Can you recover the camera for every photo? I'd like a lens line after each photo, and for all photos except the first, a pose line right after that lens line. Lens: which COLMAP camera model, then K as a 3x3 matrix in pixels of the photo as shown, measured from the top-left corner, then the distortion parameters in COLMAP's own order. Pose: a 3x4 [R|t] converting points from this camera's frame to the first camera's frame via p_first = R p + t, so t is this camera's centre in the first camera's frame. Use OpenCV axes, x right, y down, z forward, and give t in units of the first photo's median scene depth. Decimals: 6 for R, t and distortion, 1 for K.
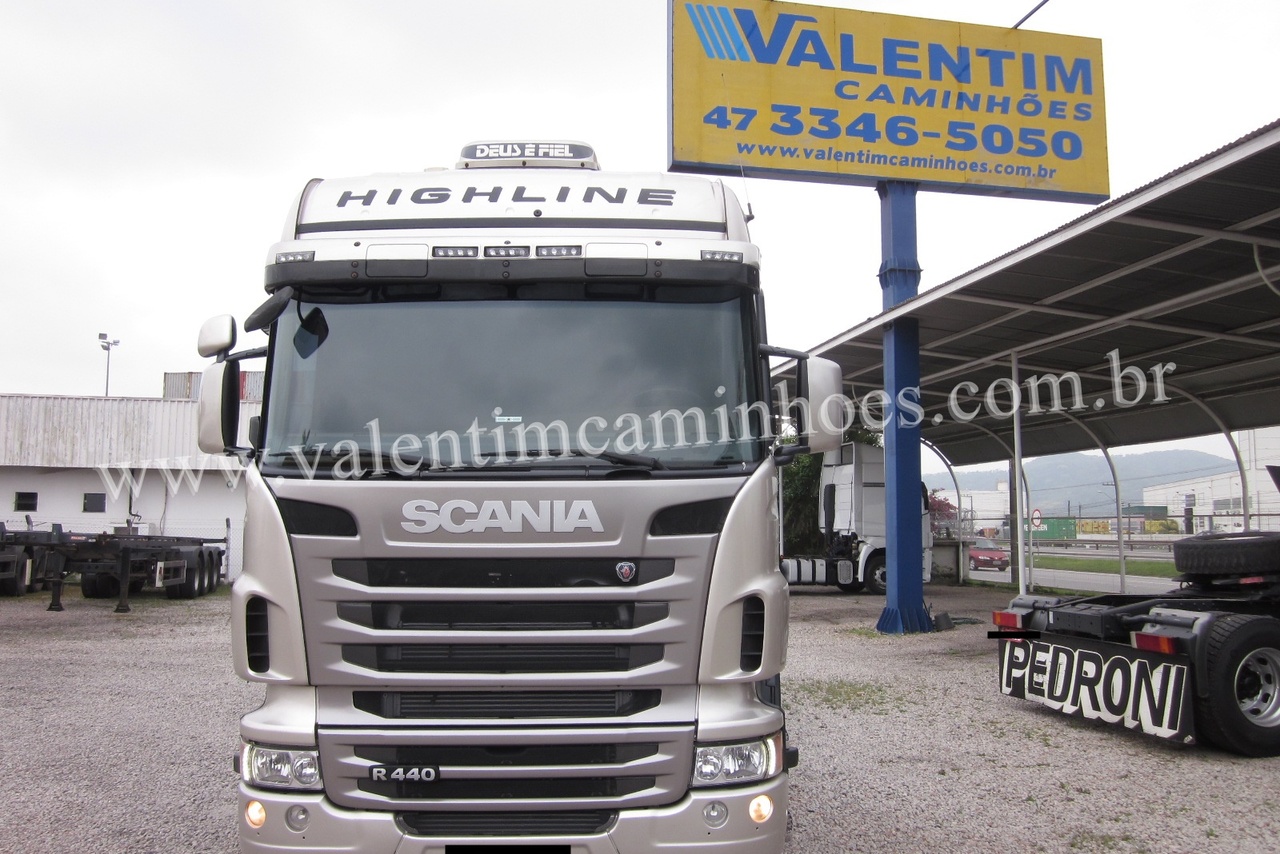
lens RADIAL K [[1090.0, 0, 631.4], [0, 1090.0, 415.0], [0, 0, 1]] dist [-0.037152, 0.003343]
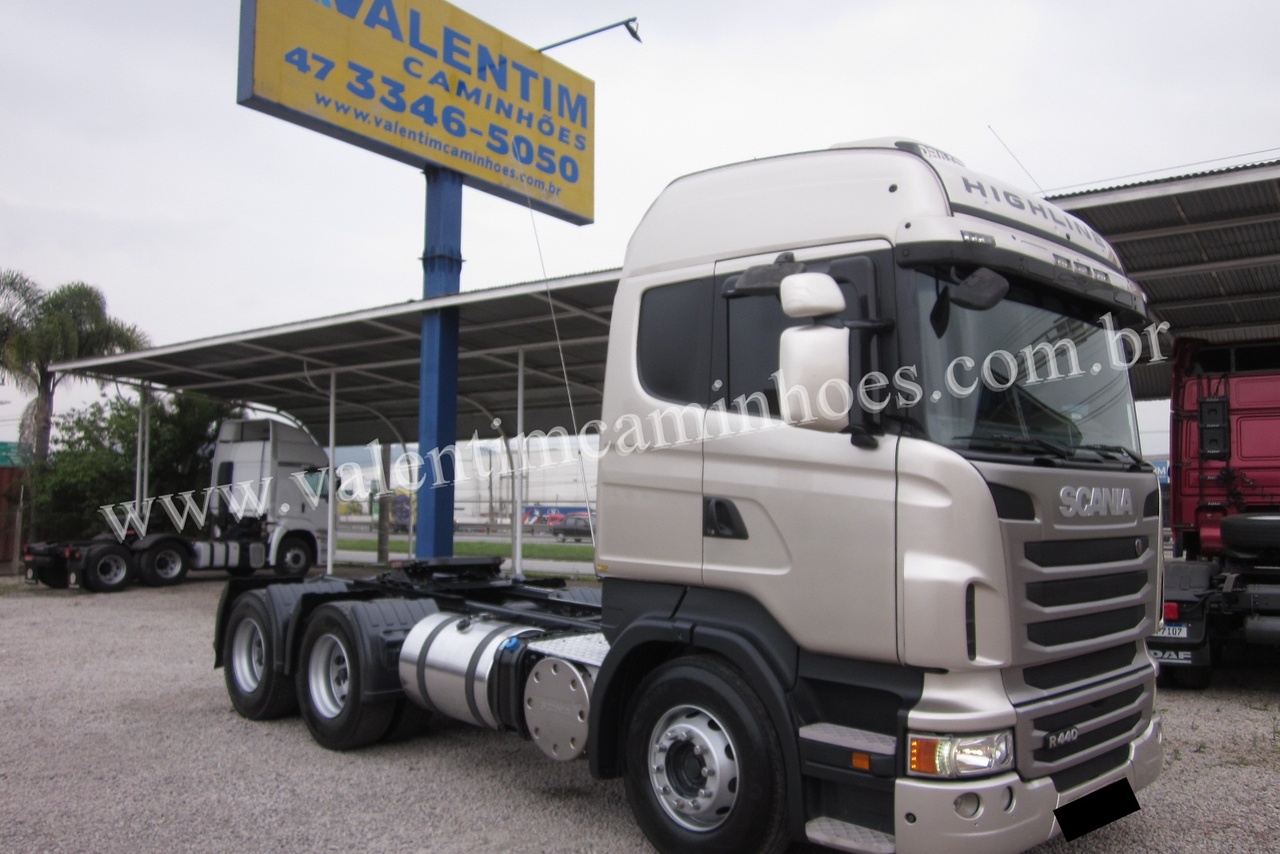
lens RADIAL K [[1090.0, 0, 648.8], [0, 1090.0, 417.1], [0, 0, 1]] dist [-0.037152, 0.003343]
pose [[0.725505, 0.066532, 0.684993, -0.514664], [-0.079605, 0.996748, -0.012499, 0.022656], [-0.683597, -0.045461, 0.728442, 0.205547]]
